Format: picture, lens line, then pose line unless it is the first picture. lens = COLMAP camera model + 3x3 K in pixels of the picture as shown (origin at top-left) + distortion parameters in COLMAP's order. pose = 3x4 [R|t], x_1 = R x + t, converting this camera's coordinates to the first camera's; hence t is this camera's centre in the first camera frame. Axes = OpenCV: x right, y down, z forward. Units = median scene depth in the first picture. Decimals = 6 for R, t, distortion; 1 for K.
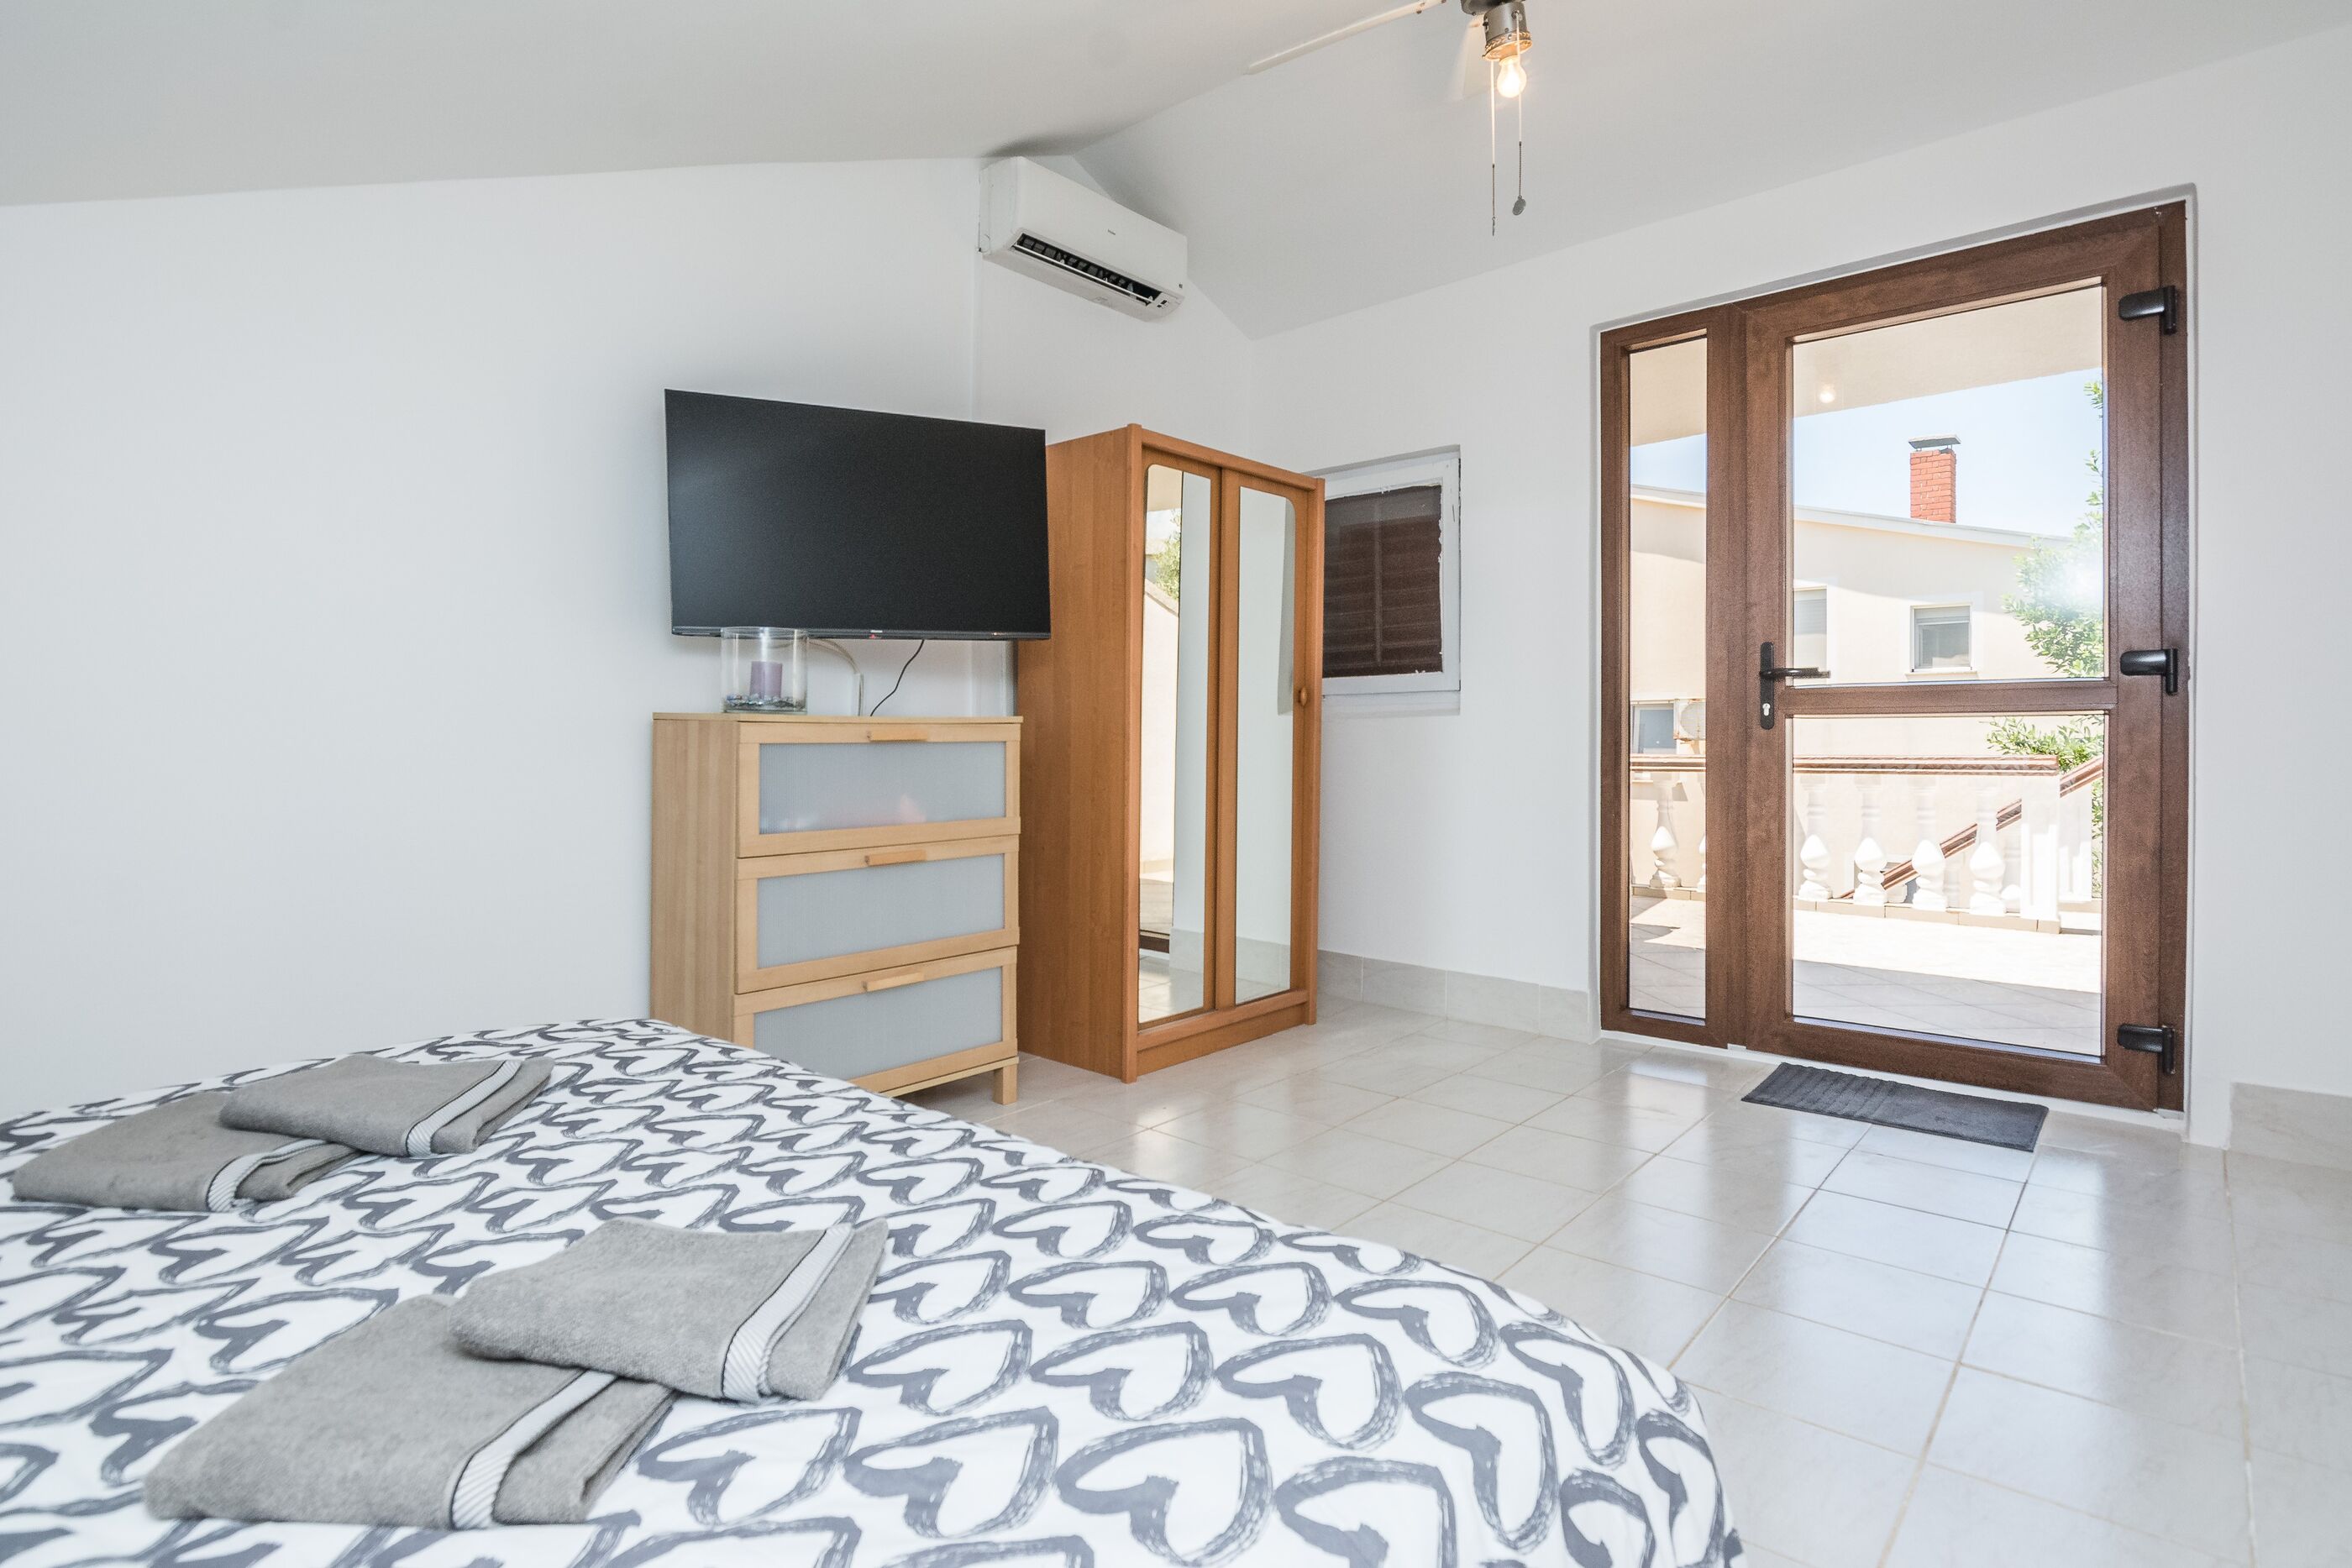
lens RADIAL K [[1125.6, 0, 1165.7], [0, 1125.6, 783.1], [0, 0, 1]] dist [0.001759, -0.011473]
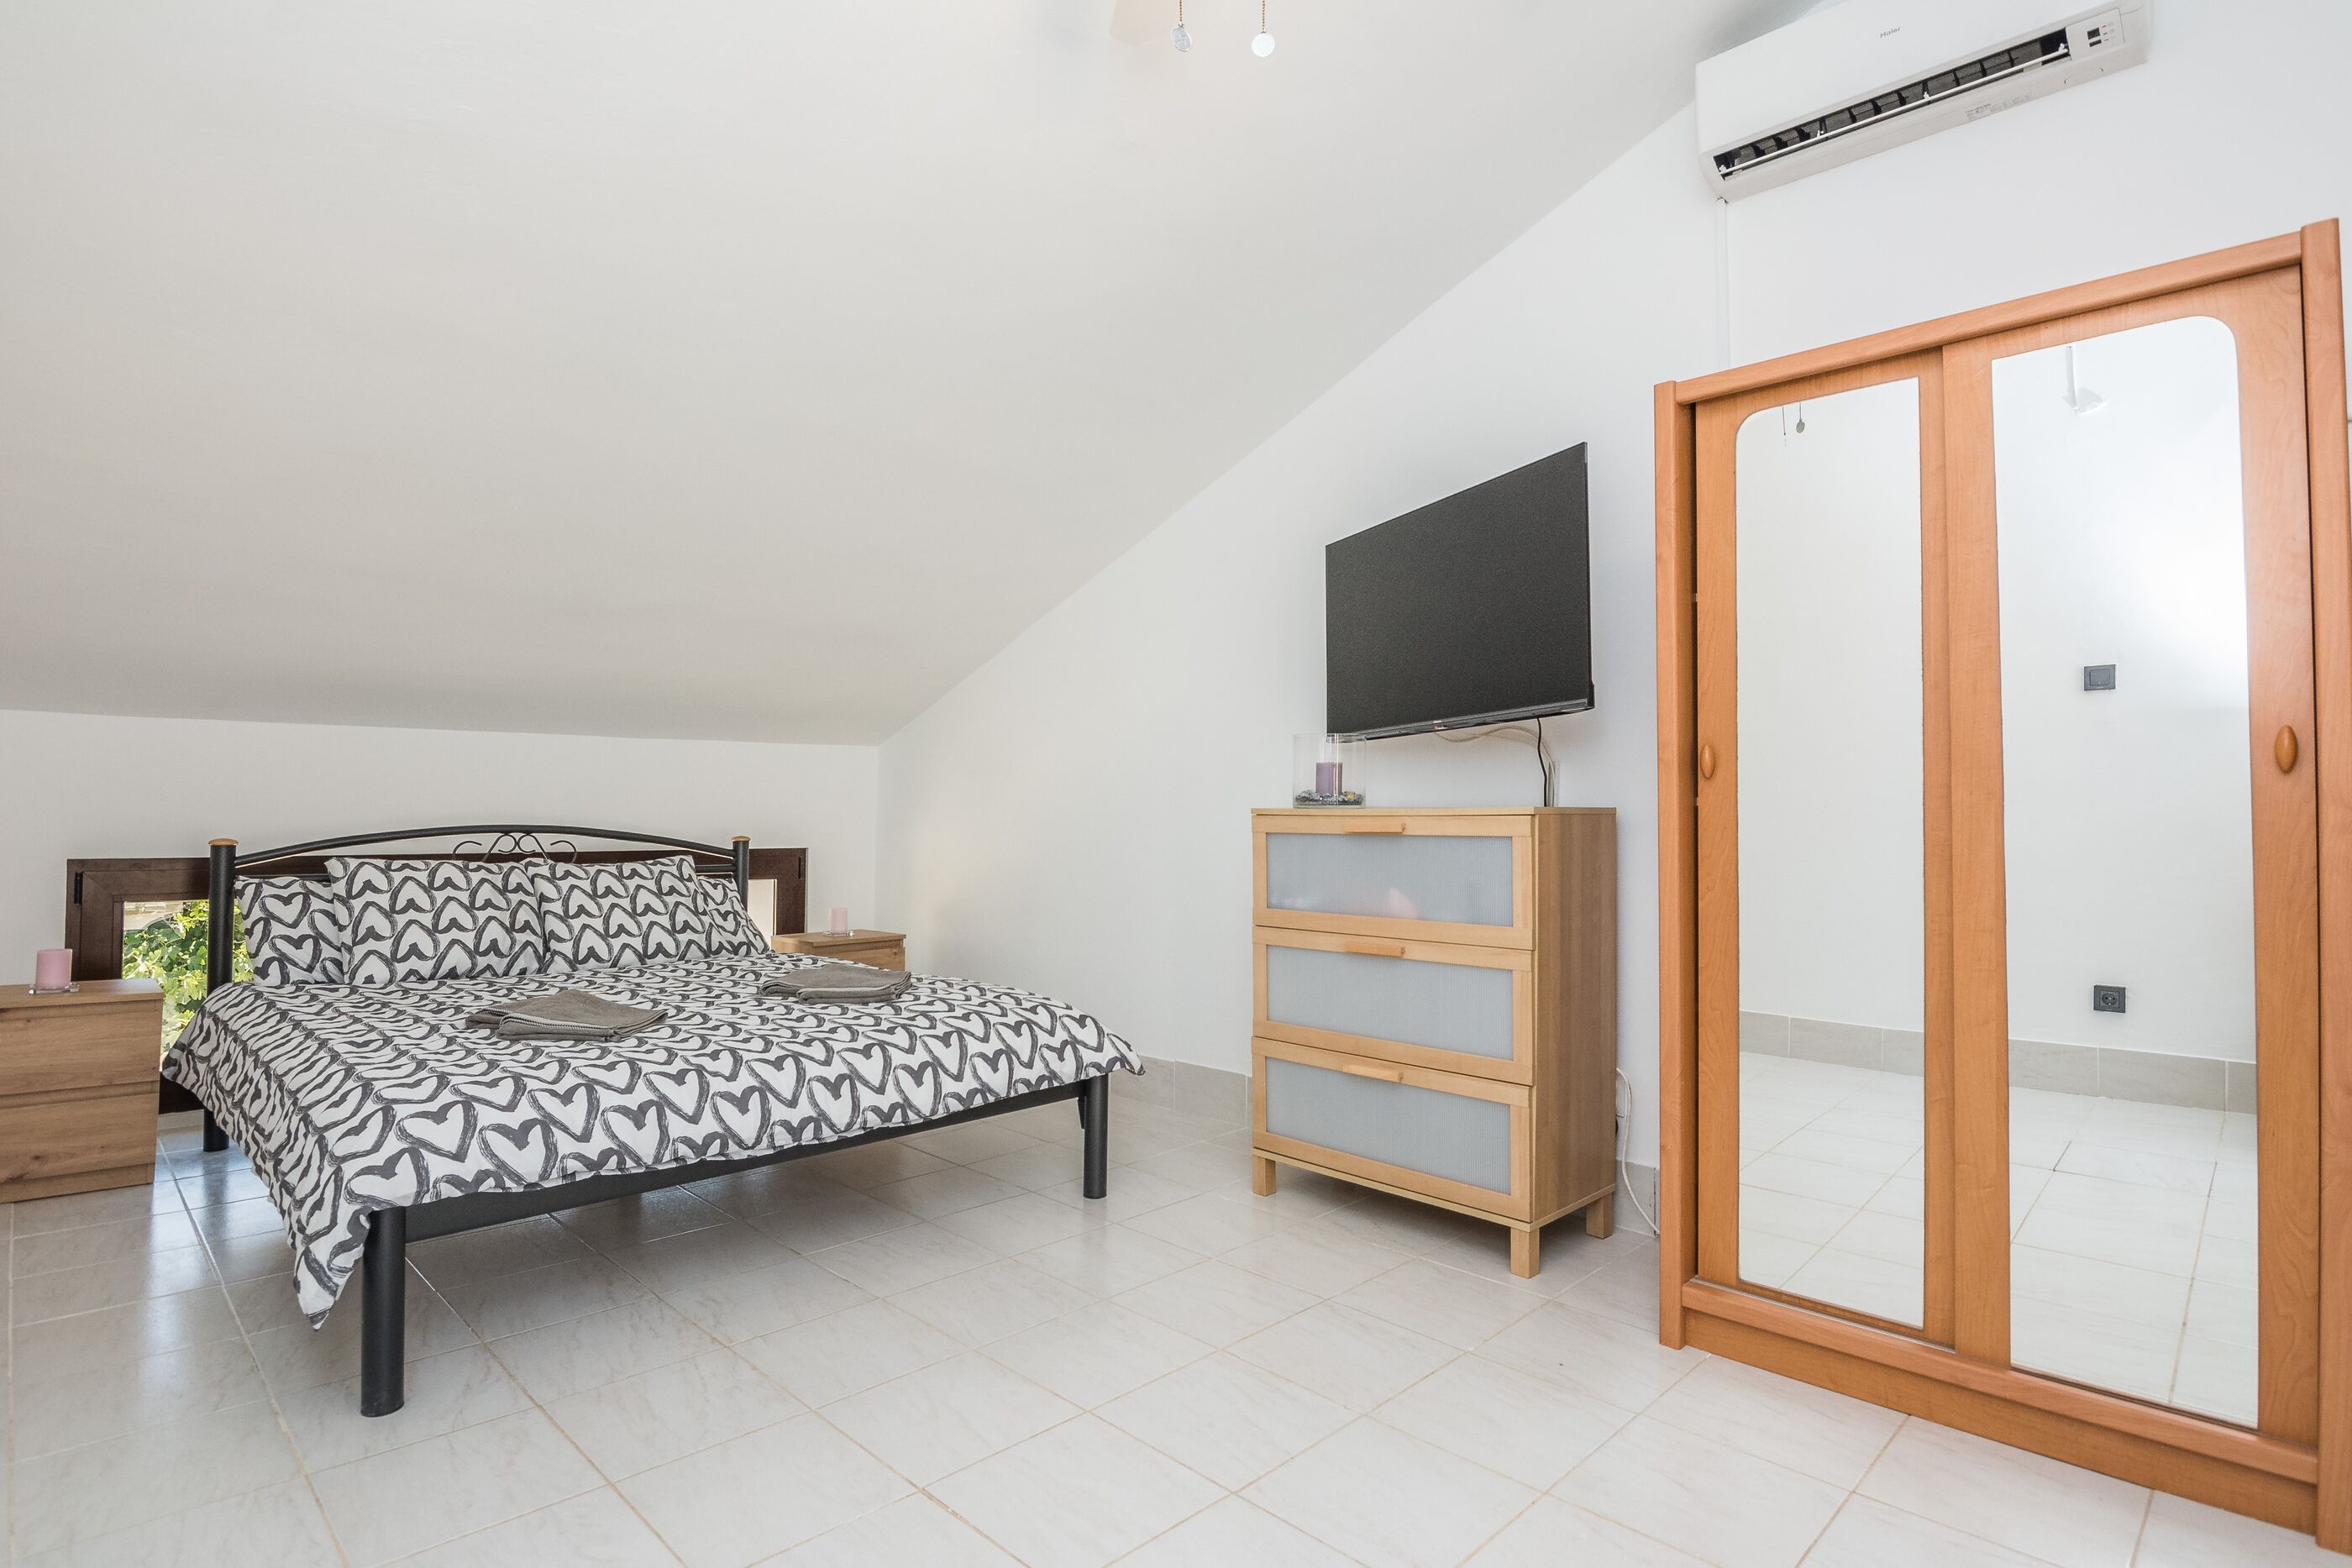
lens RADIAL K [[1167.8, 0, 1176.0], [0, 1167.8, 784.0], [0, 0, 1]] dist [-0.001332, -0.013308]
pose [[-0.050292, -0.028334, -0.998333, 0.784625], [-0.041909, 0.998777, -0.026235, -0.044201], [0.997855, 0.040519, -0.051418, 0.832149]]
